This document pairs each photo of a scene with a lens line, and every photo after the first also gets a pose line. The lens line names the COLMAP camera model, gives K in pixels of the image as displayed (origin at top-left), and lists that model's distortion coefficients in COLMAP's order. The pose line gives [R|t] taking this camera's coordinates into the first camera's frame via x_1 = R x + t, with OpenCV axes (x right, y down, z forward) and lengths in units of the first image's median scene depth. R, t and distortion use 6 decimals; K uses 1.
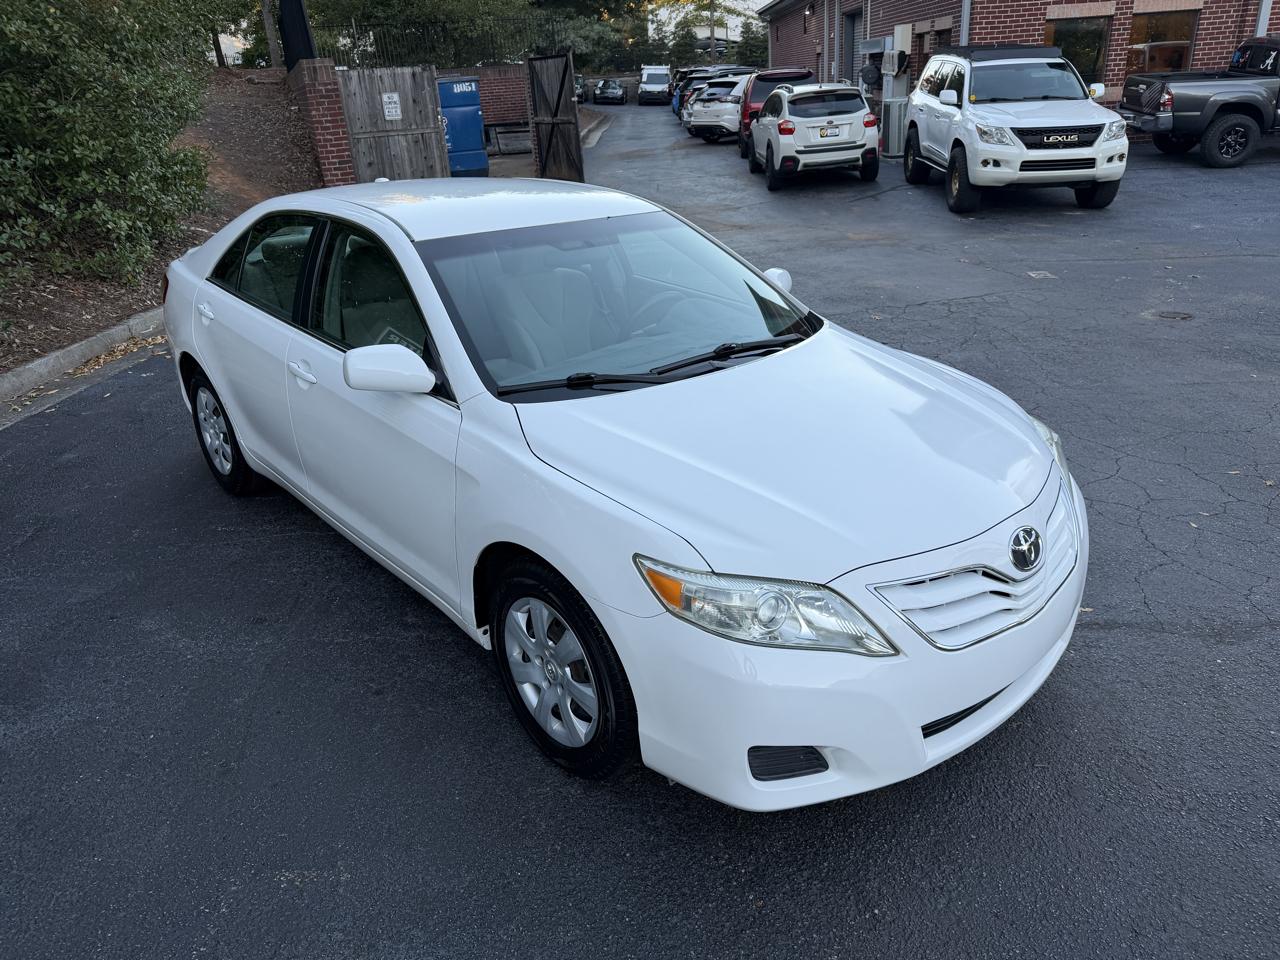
lens RADIAL K [[902.3, 0, 645.6], [0, 902.3, 482.9], [0, 0, 1]] dist [0.048225, -0.059304]
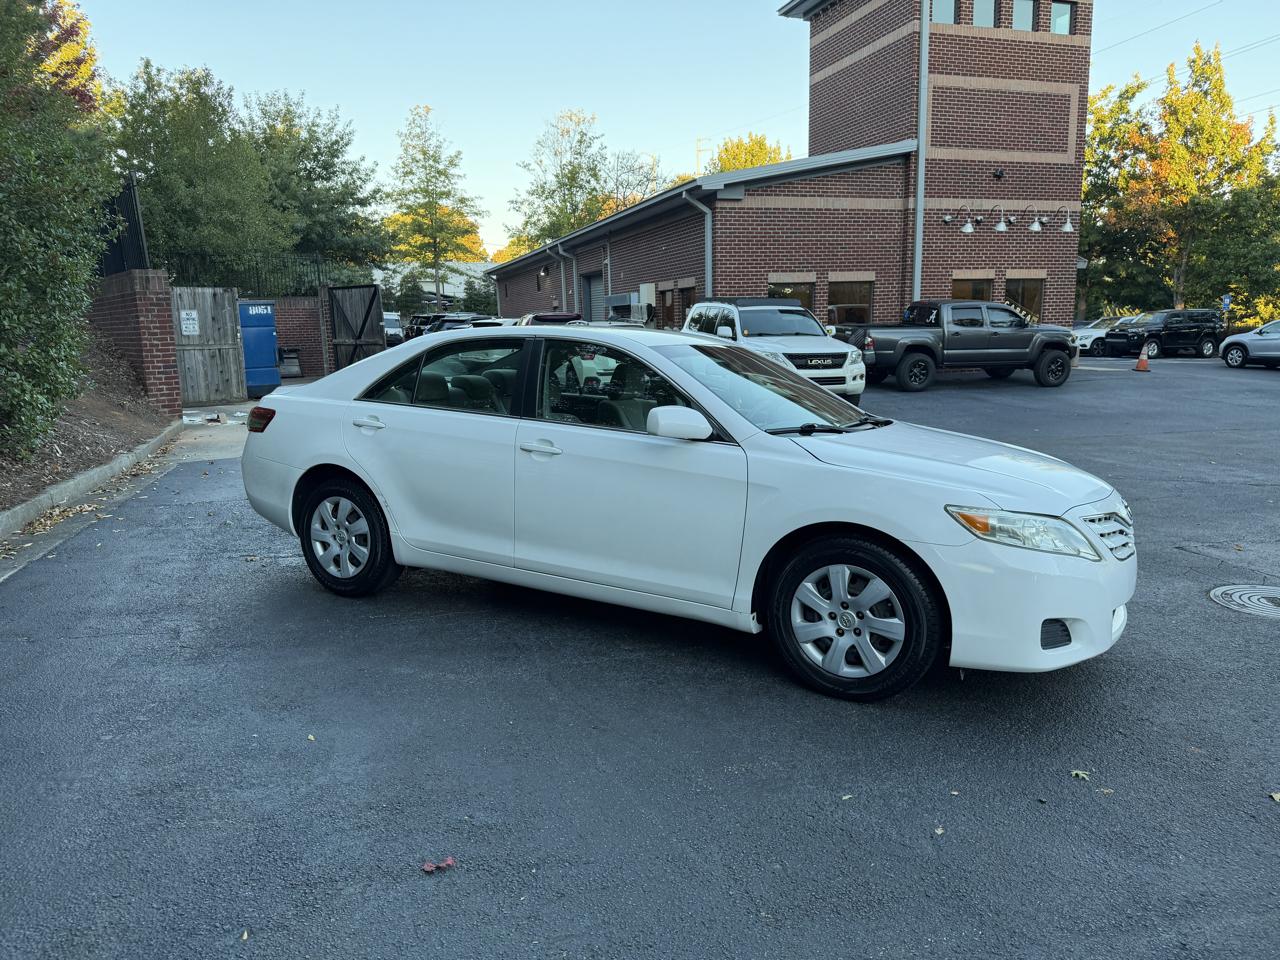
lens RADIAL K [[902.3, 0, 642.5], [0, 902.3, 487.6], [0, 0, 1]] dist [0.048225, -0.059304]
pose [[0.948165, -0.014086, 0.317465, -0.191031], [0.093043, 0.967542, -0.234959, 0.070474], [-0.303851, 0.252318, 0.918700, -0.049255]]
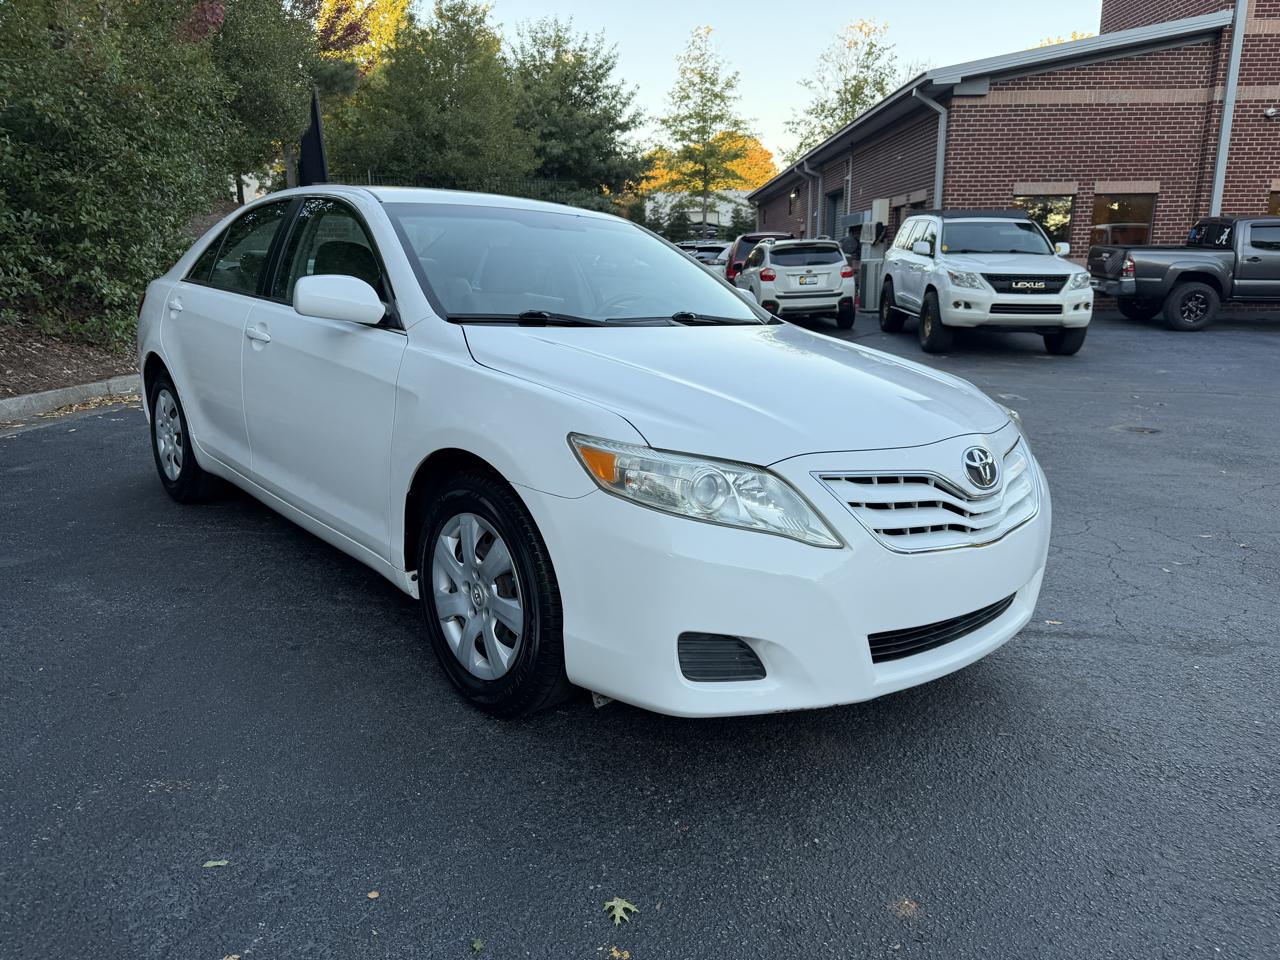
lens RADIAL K [[902.3, 0, 630.7], [0, 902.3, 487.2], [0, 0, 1]] dist [0.048225, -0.059304]
pose [[0.998577, 0.053328, 0.000790, 0.010711], [-0.052367, 0.983167, -0.175042, 0.058300], [-0.010111, 0.174752, 0.984561, 0.014484]]
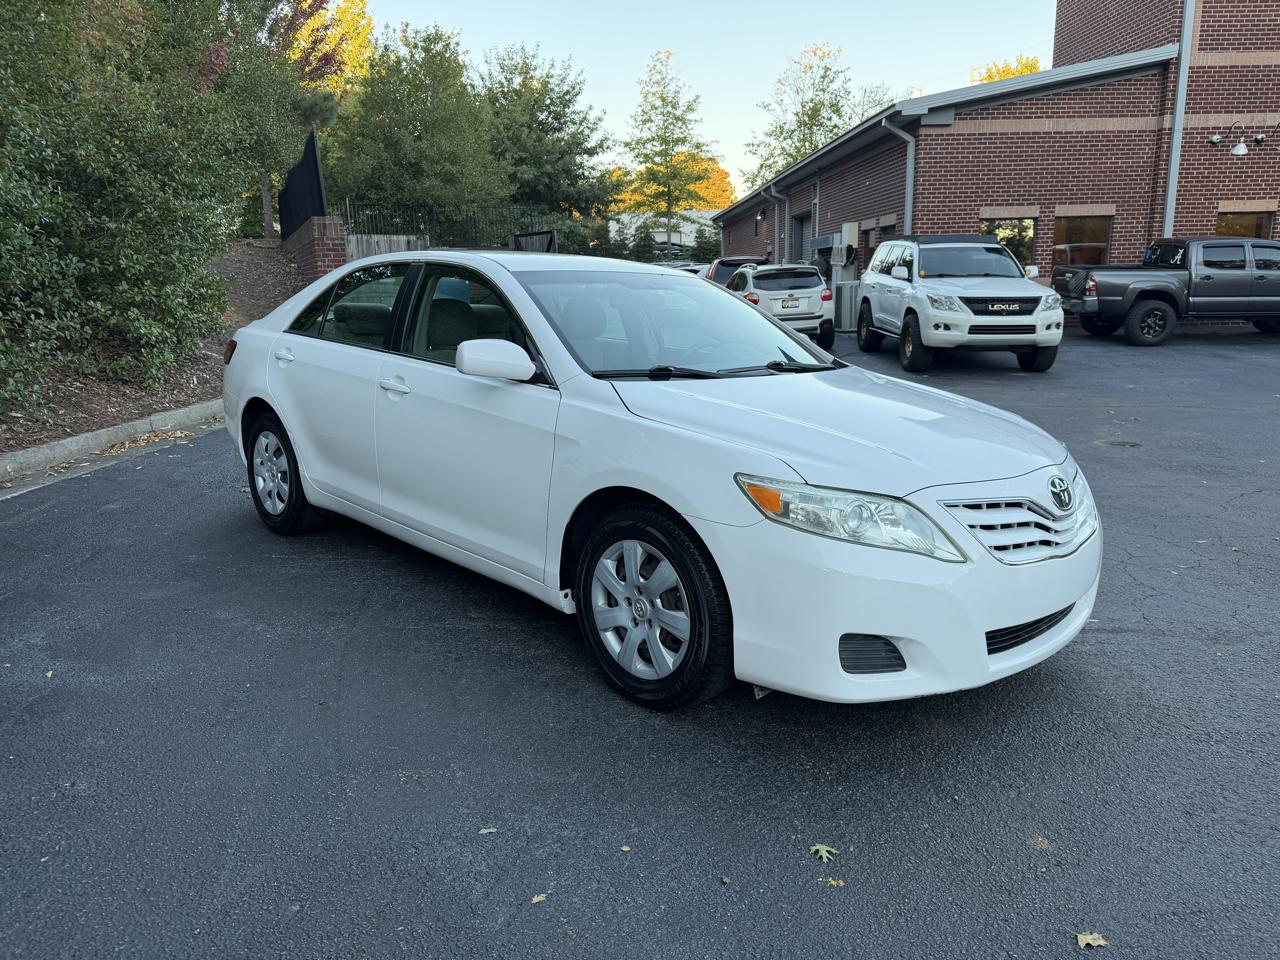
lens RADIAL K [[902.3, 0, 631.6], [0, 902.3, 487.4], [0, 0, 1]] dist [0.048225, -0.059304]
pose [[0.998660, 0.030204, 0.042015, -0.038203], [-0.021500, 0.980765, -0.194004, 0.063649], [-0.047066, 0.192841, 0.980101, -0.025527]]
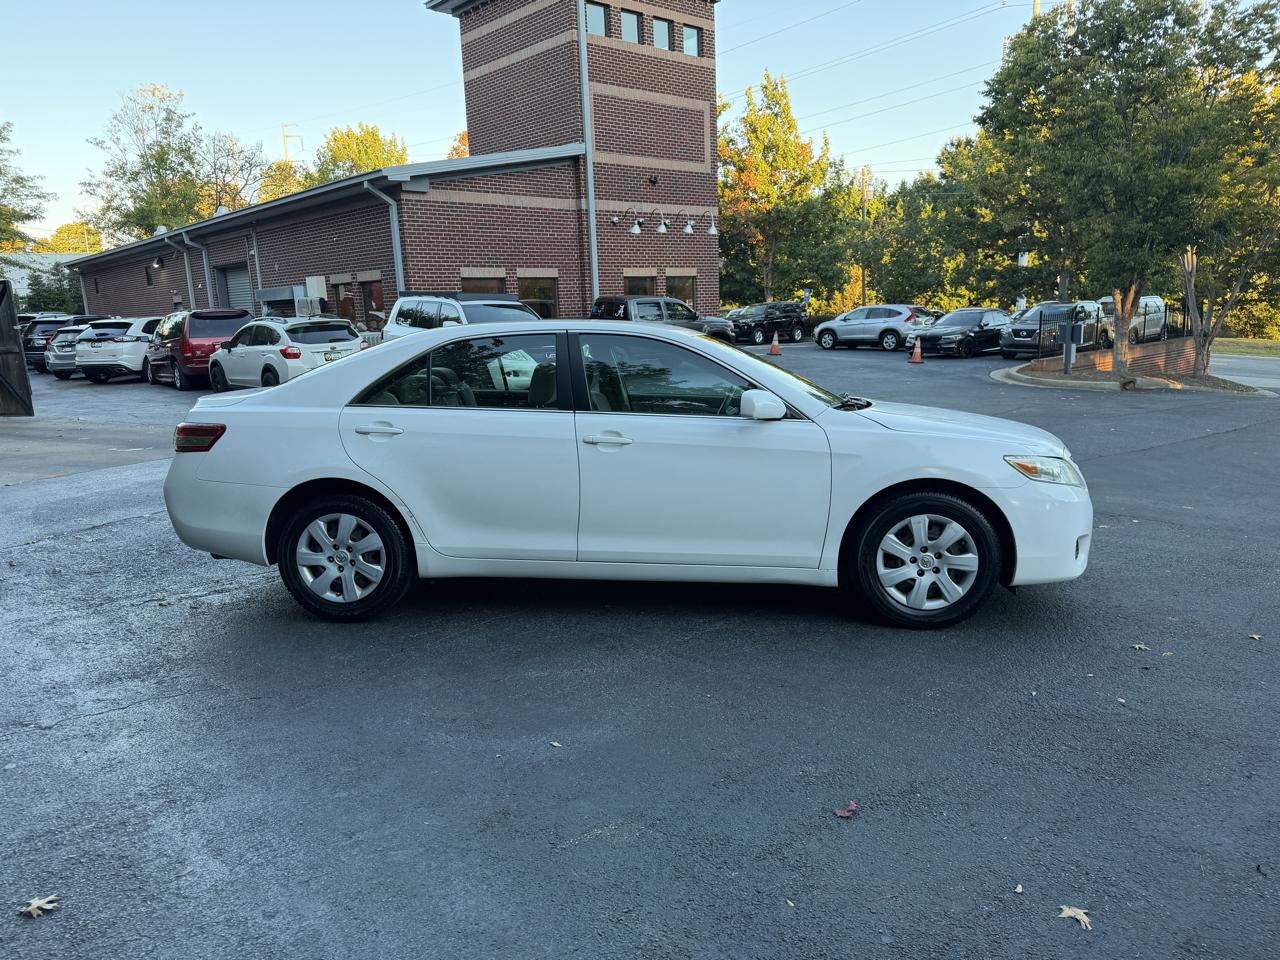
lens RADIAL K [[902.3, 0, 641.1], [0, 902.3, 485.4], [0, 0, 1]] dist [0.048225, -0.059304]
pose [[0.735551, -0.097280, 0.670448, -0.357125], [0.268817, 0.950304, -0.157033, 0.044887], [-0.621854, 0.295734, 0.725148, 0.024125]]
